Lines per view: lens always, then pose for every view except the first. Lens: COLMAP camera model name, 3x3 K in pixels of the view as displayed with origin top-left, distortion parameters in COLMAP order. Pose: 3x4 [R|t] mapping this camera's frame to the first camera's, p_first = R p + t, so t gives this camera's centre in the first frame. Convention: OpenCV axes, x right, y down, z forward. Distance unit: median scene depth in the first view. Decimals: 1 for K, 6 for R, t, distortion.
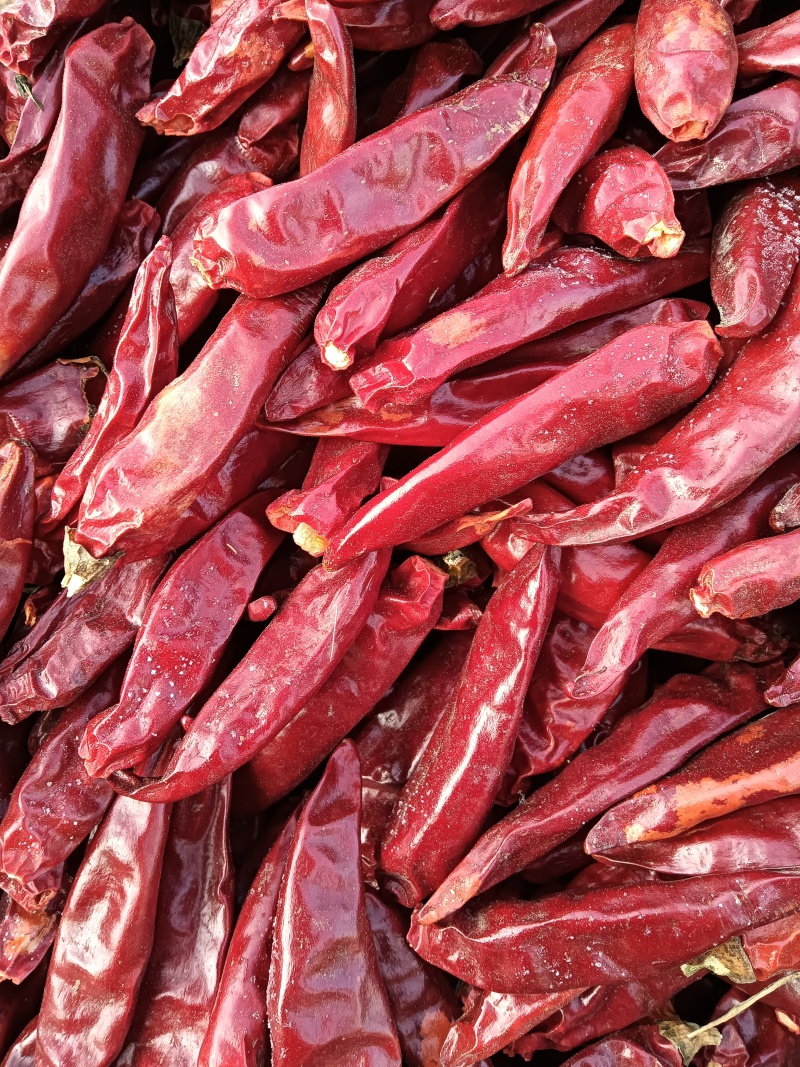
lens RADIAL K [[809.3, 0, 400.0], [0, 809.3, 533.5], [0, 0, 1]] dist [0.062240, -0.144379]
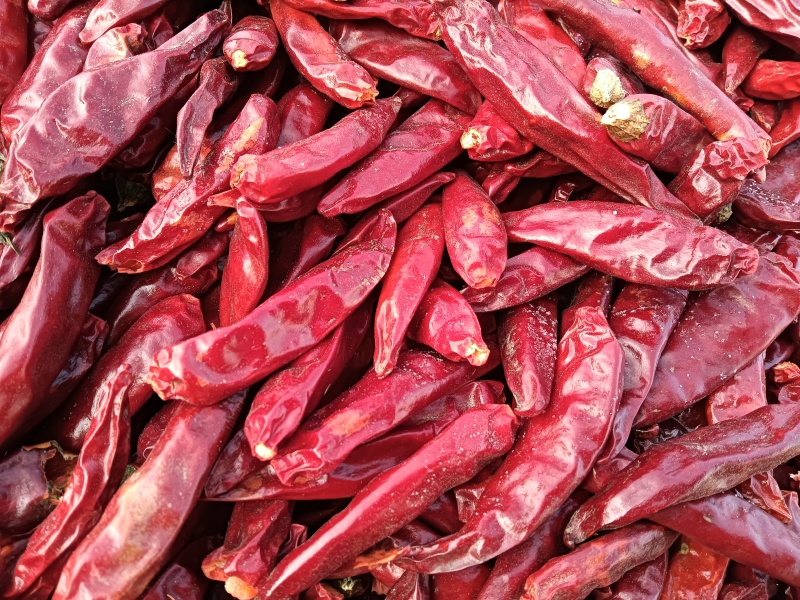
lens RADIAL K [[606.8, 0, 400.0], [0, 606.8, 300.0], [0, 0, 1]] dist [0.062240, -0.144379]
pose [[0.966219, -0.014288, 0.257325, -0.109308], [0.075608, 0.970244, -0.230024, -0.195593], [-0.246381, 0.241709, 0.938548, -0.071803]]
